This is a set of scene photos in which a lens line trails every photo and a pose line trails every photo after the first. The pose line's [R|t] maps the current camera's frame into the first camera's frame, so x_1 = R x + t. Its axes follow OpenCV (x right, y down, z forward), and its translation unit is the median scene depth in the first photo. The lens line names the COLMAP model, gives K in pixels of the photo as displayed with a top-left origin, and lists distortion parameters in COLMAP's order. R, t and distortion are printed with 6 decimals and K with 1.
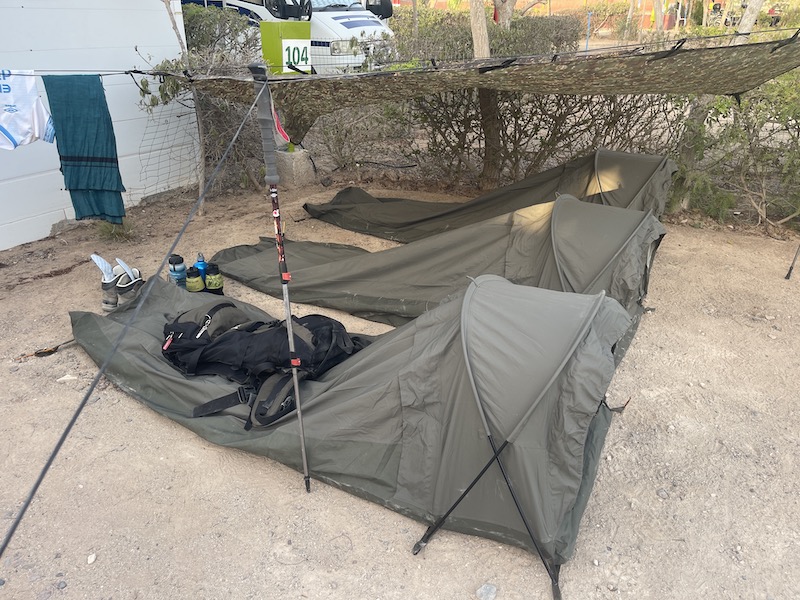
lens RADIAL K [[605.6, 0, 400.0], [0, 605.6, 300.0], [0, 0, 1]] dist [0.003269, -0.000269]
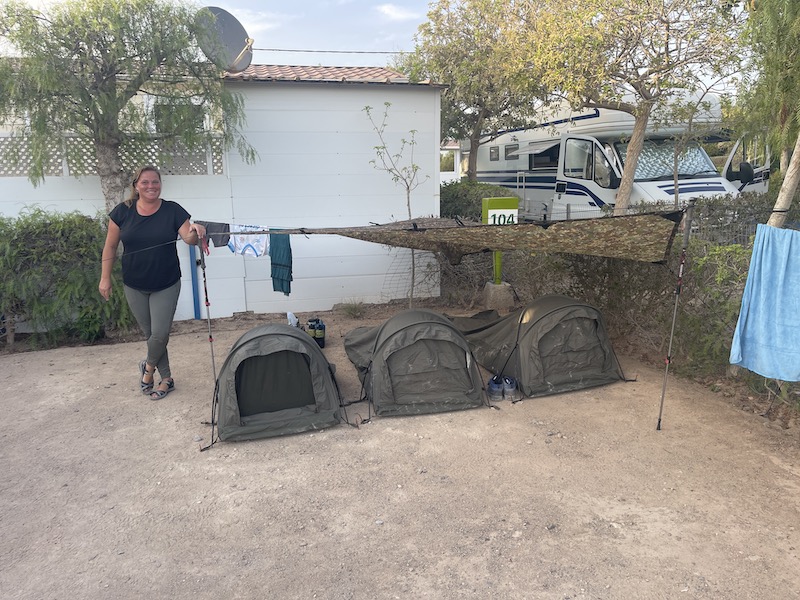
lens RADIAL K [[605.6, 0, 400.0], [0, 605.6, 300.0], [0, 0, 1]] dist [0.003269, -0.000269]
pose [[0.684288, 0.134208, -0.716755, 0.848022], [-0.291306, 0.951392, -0.099969, -0.014409], [0.668498, 0.277203, 0.690122, -0.108682]]
